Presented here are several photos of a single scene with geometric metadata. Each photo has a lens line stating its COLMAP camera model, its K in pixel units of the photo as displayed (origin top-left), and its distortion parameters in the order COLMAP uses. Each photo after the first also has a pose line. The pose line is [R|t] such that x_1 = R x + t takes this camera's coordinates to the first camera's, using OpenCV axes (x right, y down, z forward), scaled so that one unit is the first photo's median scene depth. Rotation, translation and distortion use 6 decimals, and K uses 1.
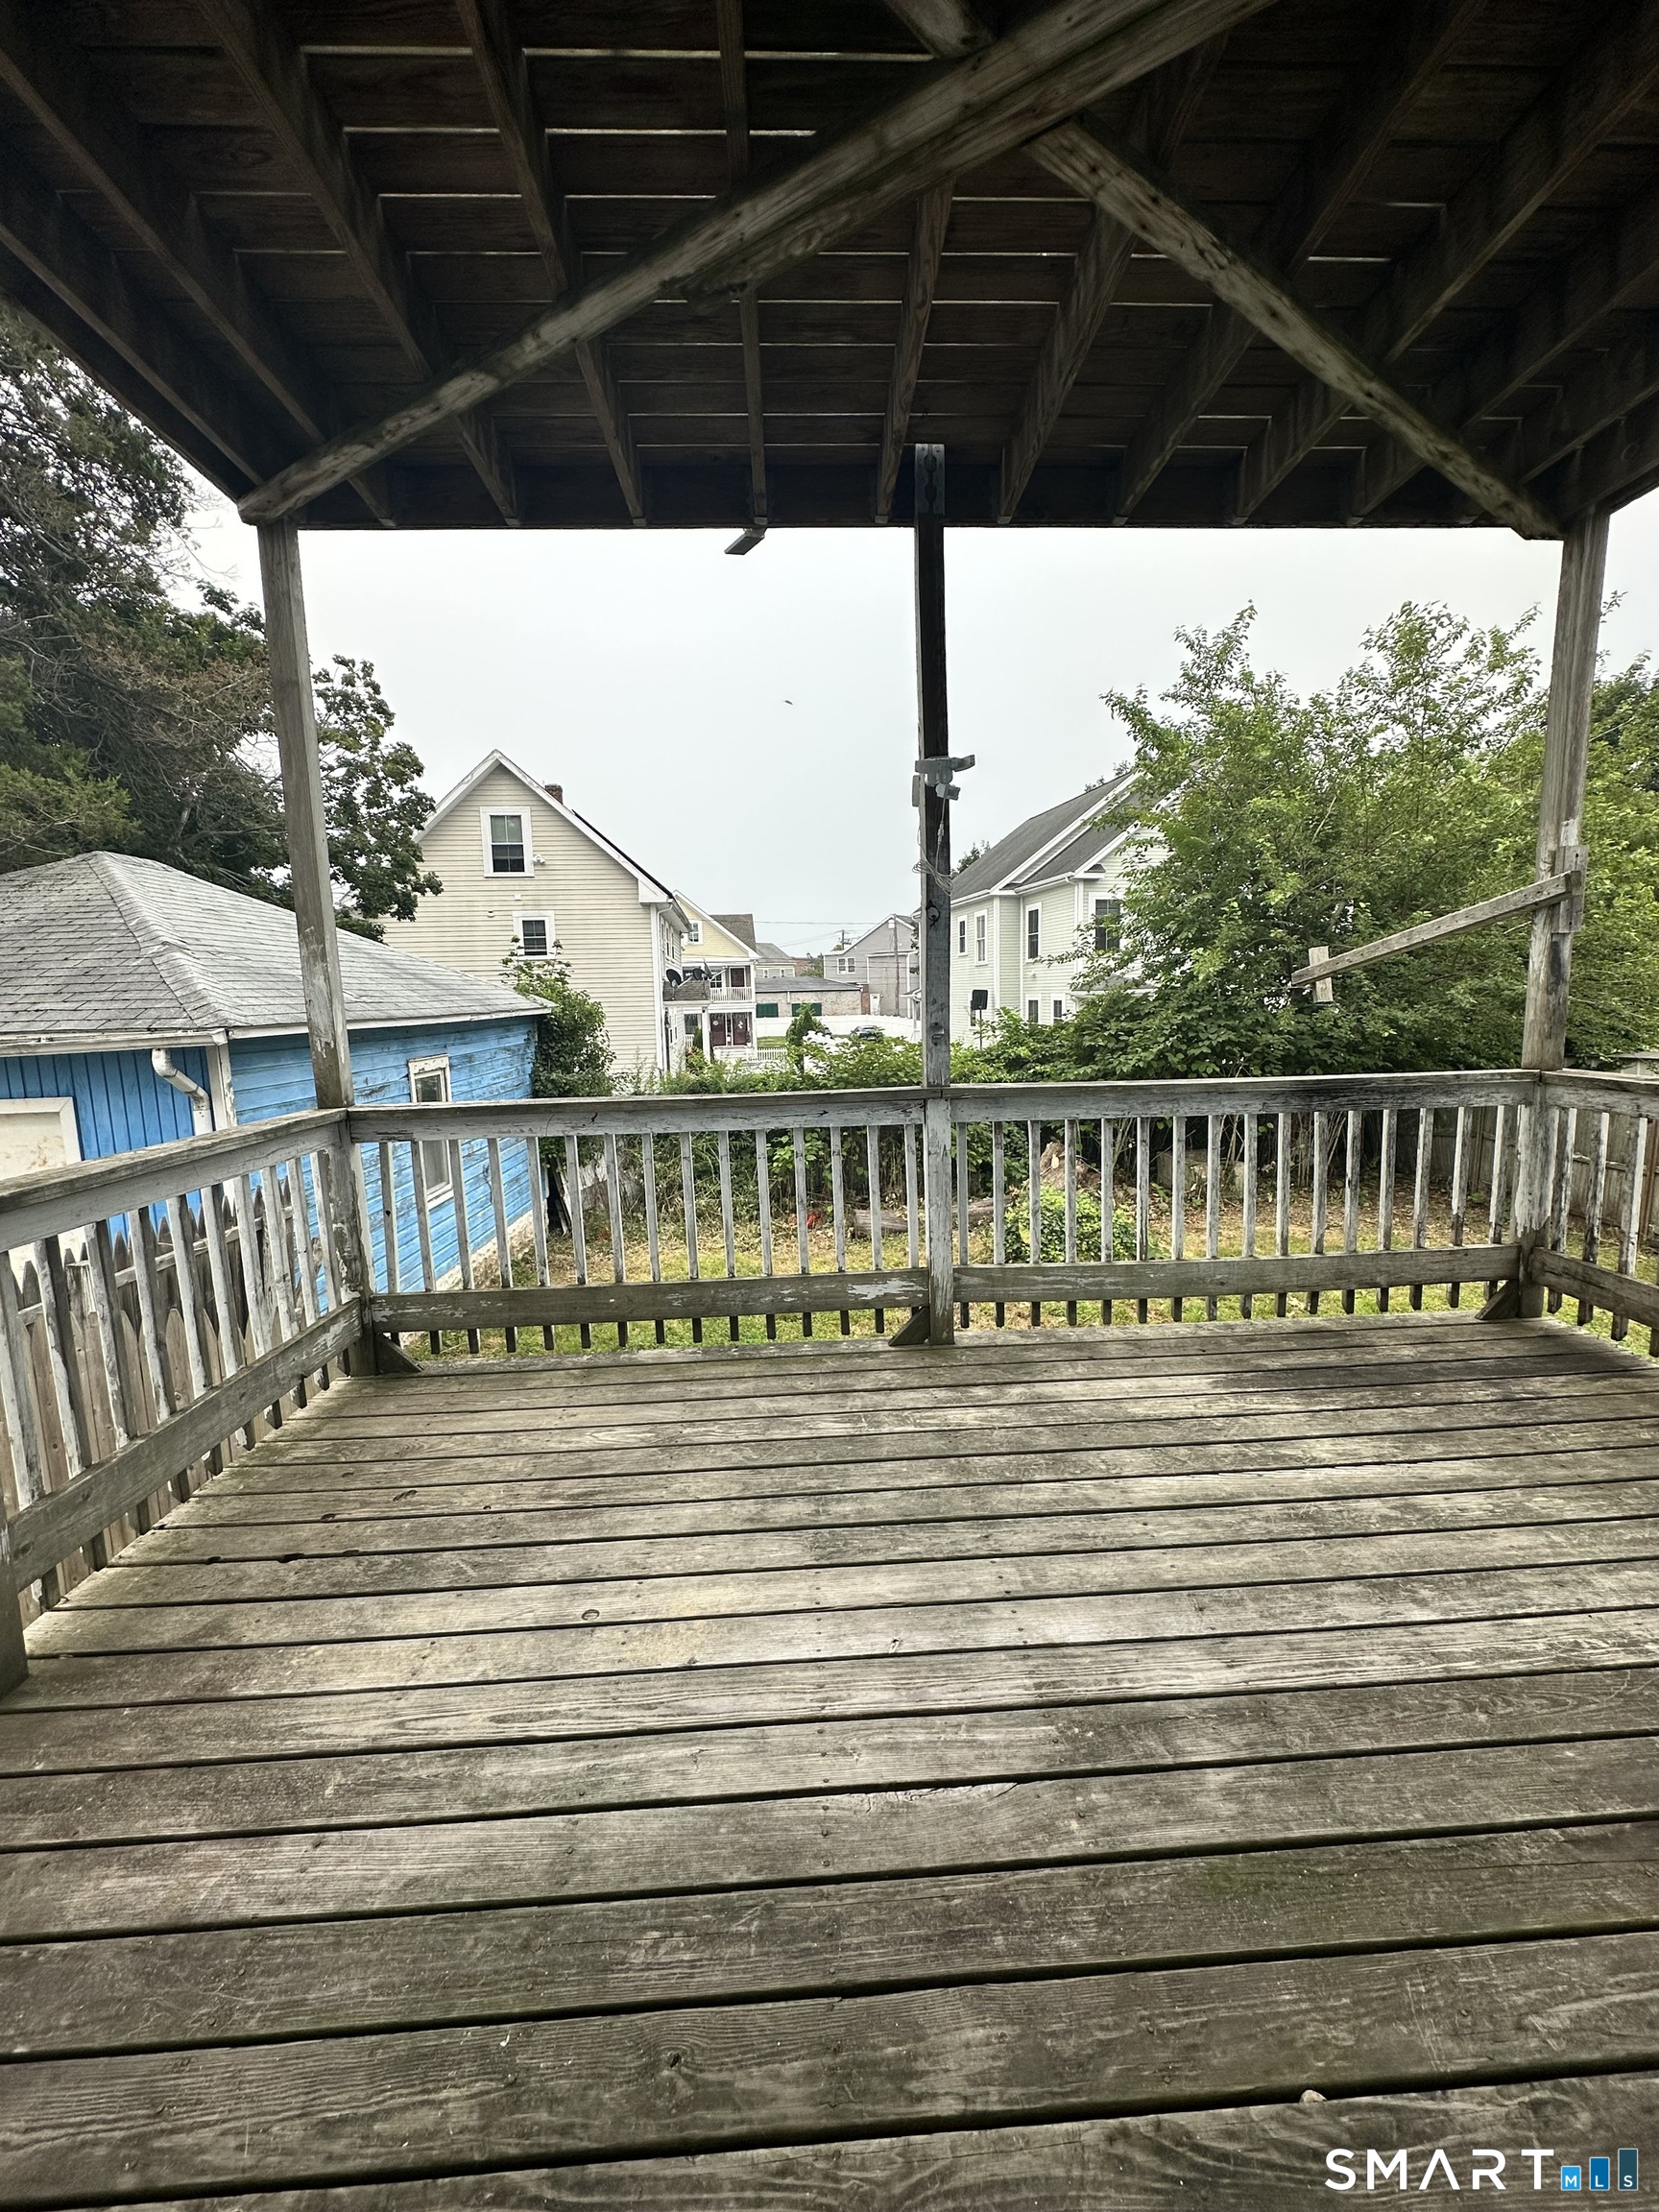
lens RADIAL K [[884.0, 0, 829.5], [0, 884.0, 1106.0], [0, 0, 1]] dist [-0.001197, -0.000145]
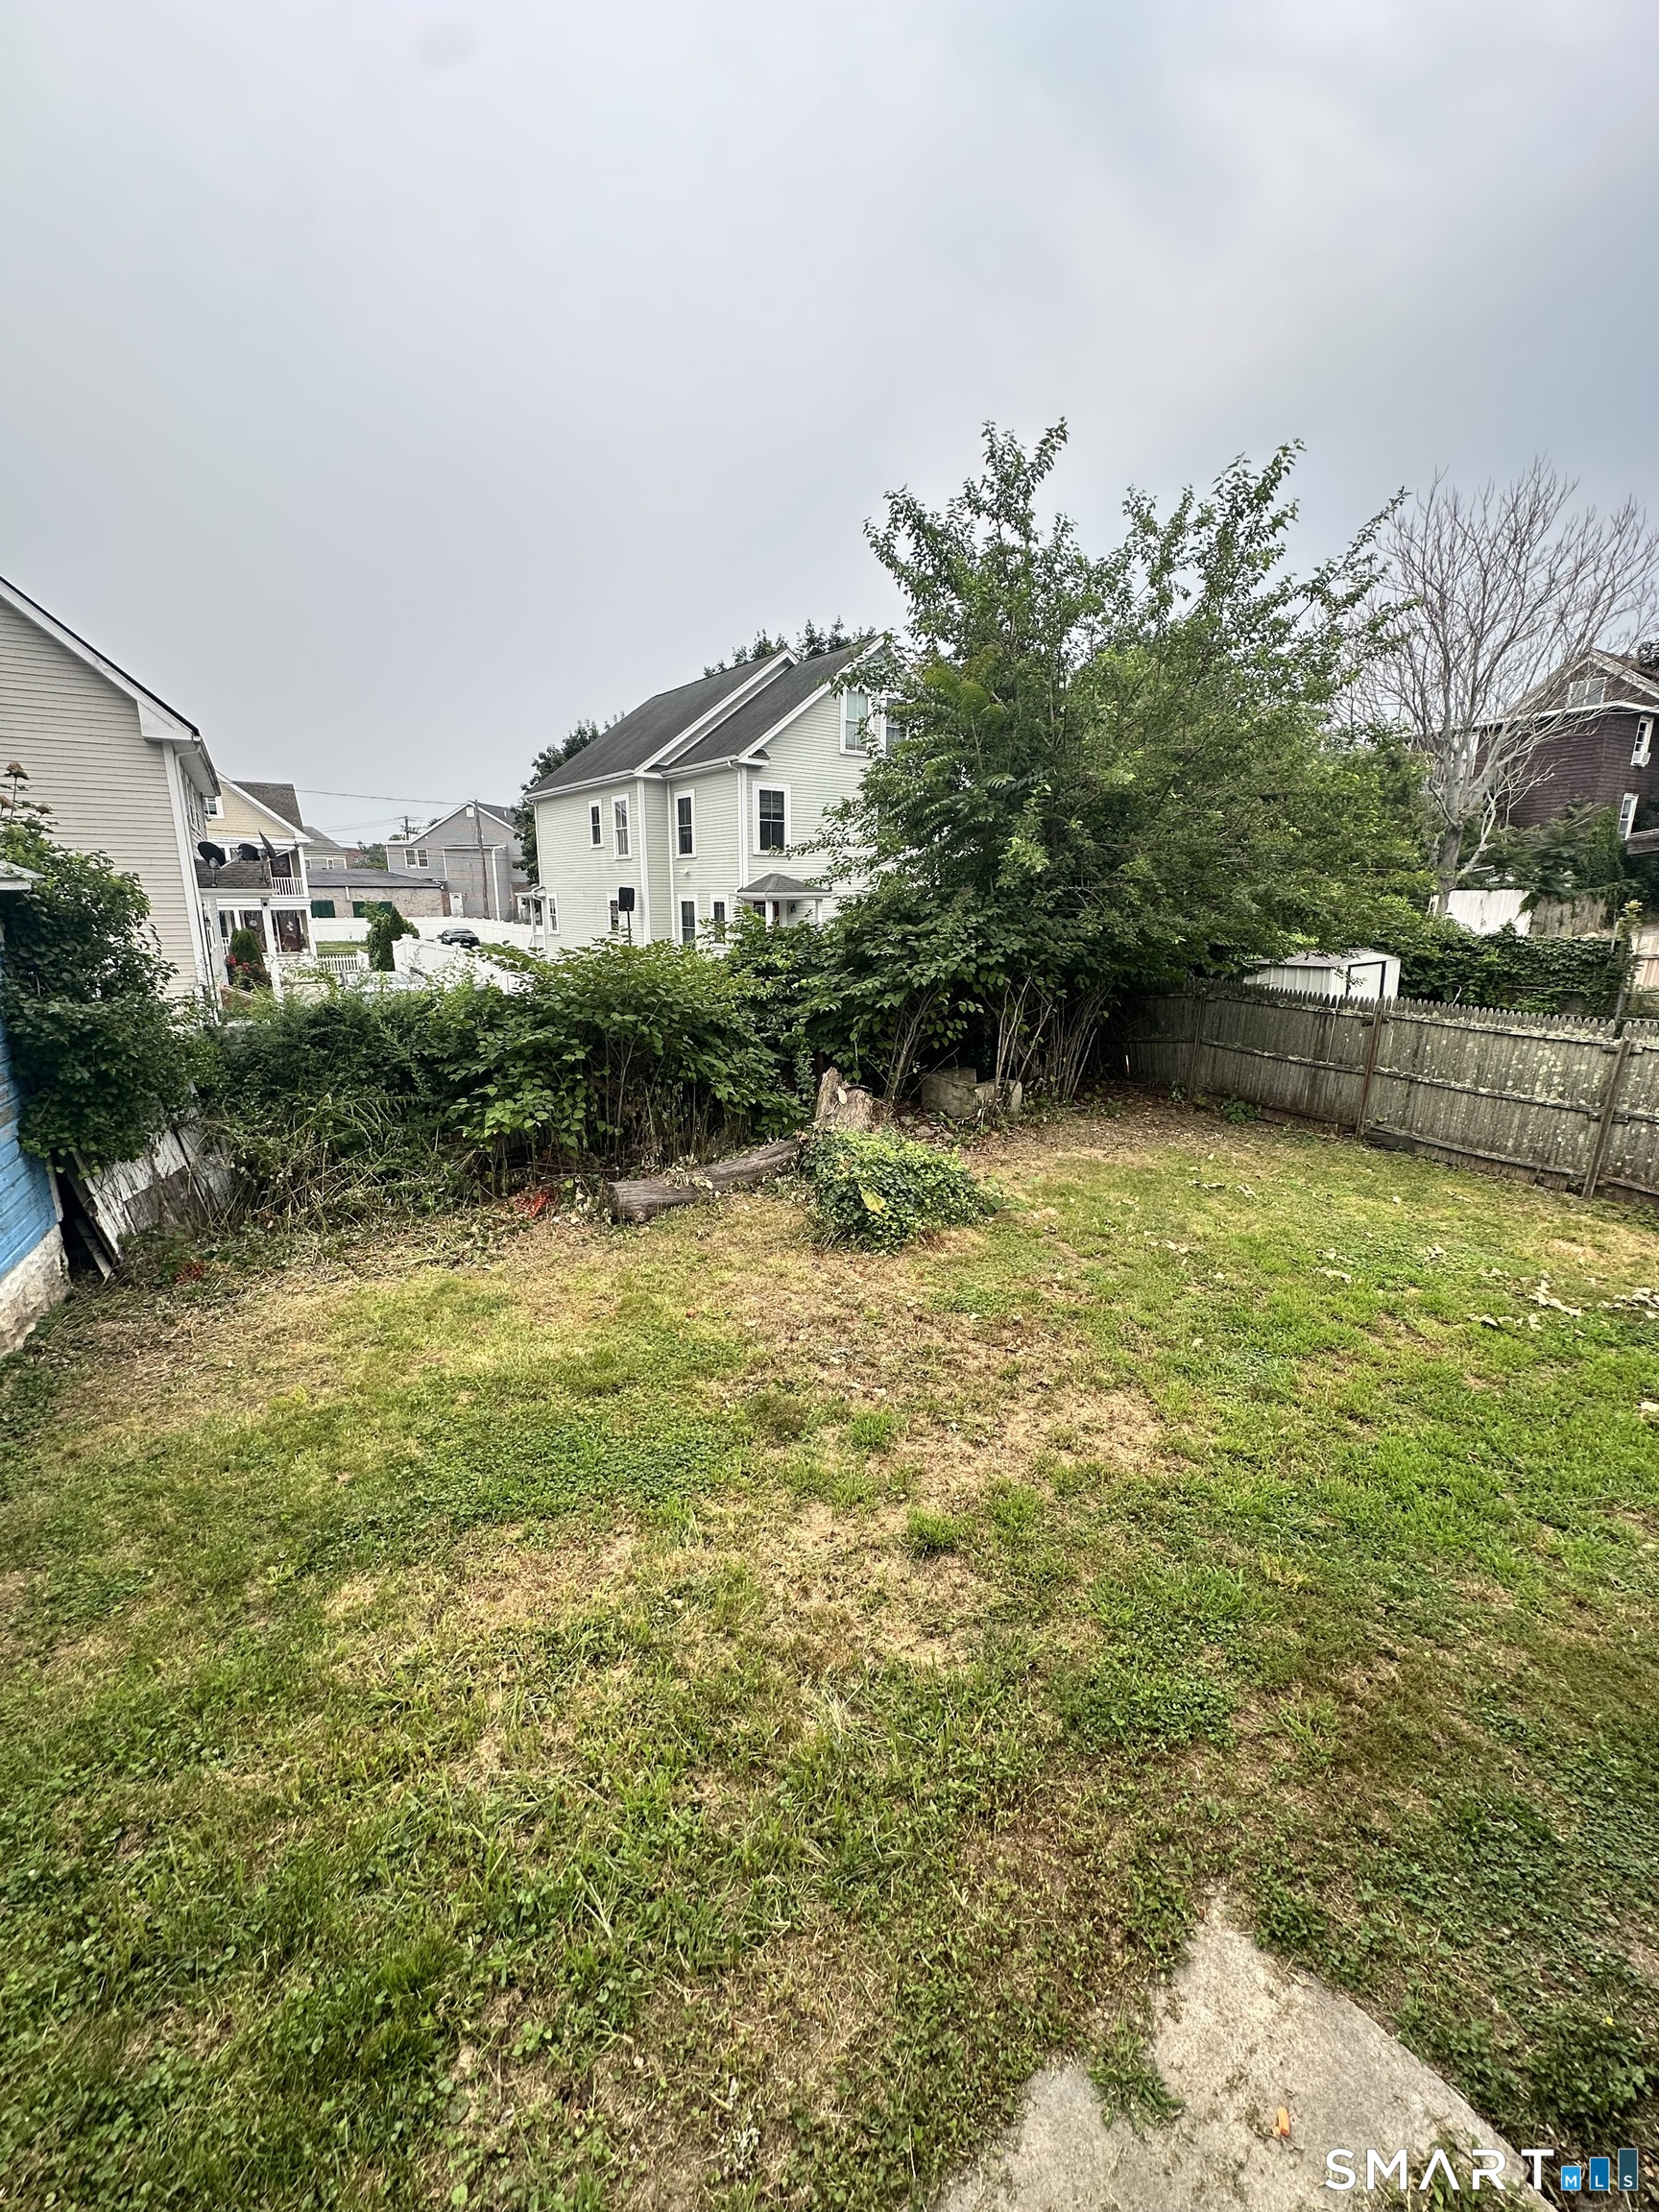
lens RADIAL K [[884.0, 0, 829.5], [0, 884.0, 1106.0], [0, 0, 1]] dist [-0.001197, -0.000145]
pose [[0.896842, -0.074468, 0.436038, -0.048246], [0.029035, 0.993512, 0.109956, -0.007625], [-0.441397, -0.085953, 0.893186, 0.114291]]
